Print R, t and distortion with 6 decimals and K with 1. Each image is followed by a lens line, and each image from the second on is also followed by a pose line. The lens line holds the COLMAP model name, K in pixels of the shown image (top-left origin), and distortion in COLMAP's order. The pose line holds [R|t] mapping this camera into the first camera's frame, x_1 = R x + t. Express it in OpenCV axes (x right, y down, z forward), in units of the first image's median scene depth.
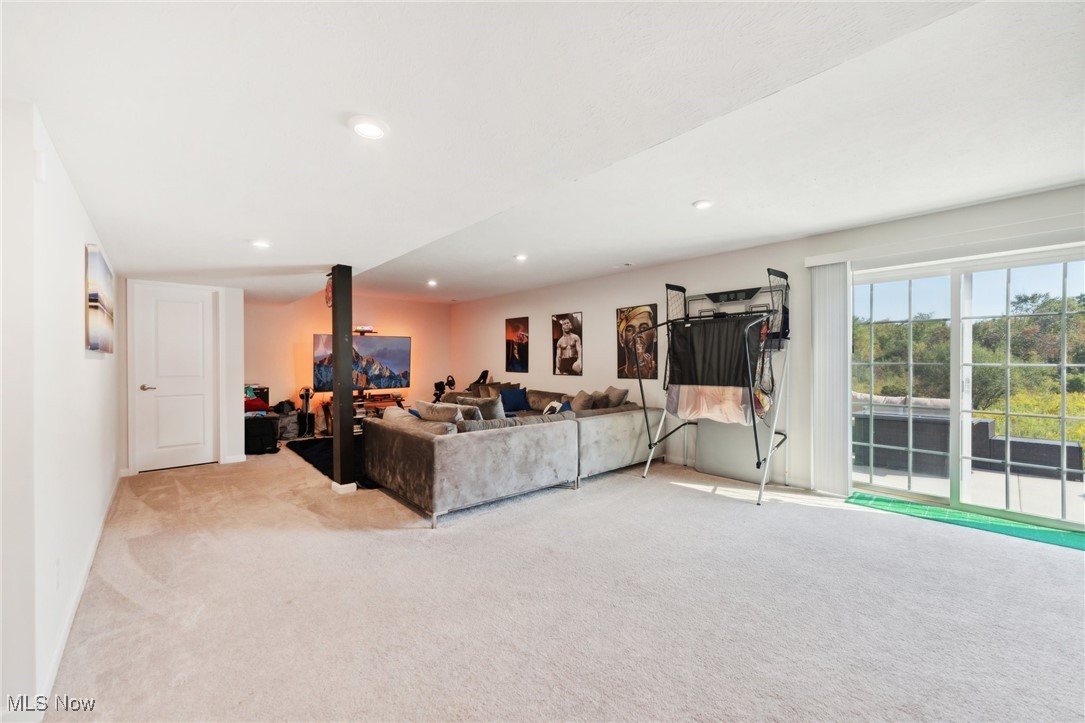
lens RADIAL K [[430.7, 0, 542.5], [0, 430.7, 361.5], [0, 0, 1]] dist [-0.001223, -0.000248]
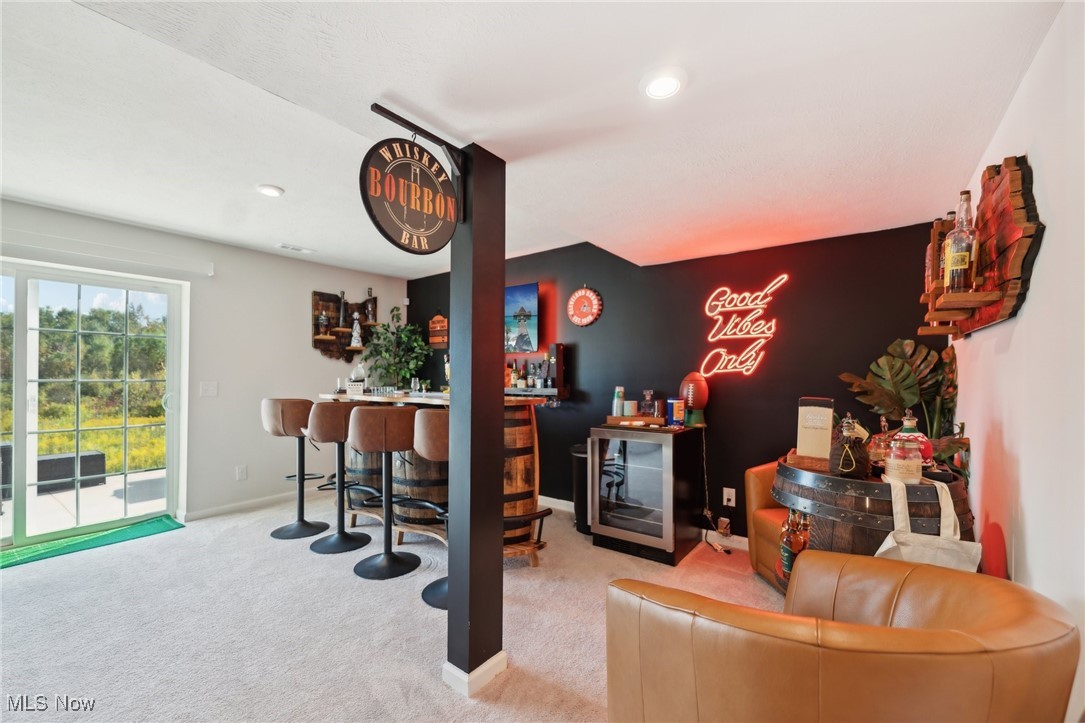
lens RADIAL K [[436.7, 0, 540.9], [0, 436.7, 374.5], [0, 0, 1]] dist [-0.000606, -0.000093]
pose [[-0.197645, 0.006574, 0.980252, -0.123990], [-0.000305, 0.999977, -0.006767, 0.000183], [-0.980274, -0.001636, -0.197638, 0.147534]]
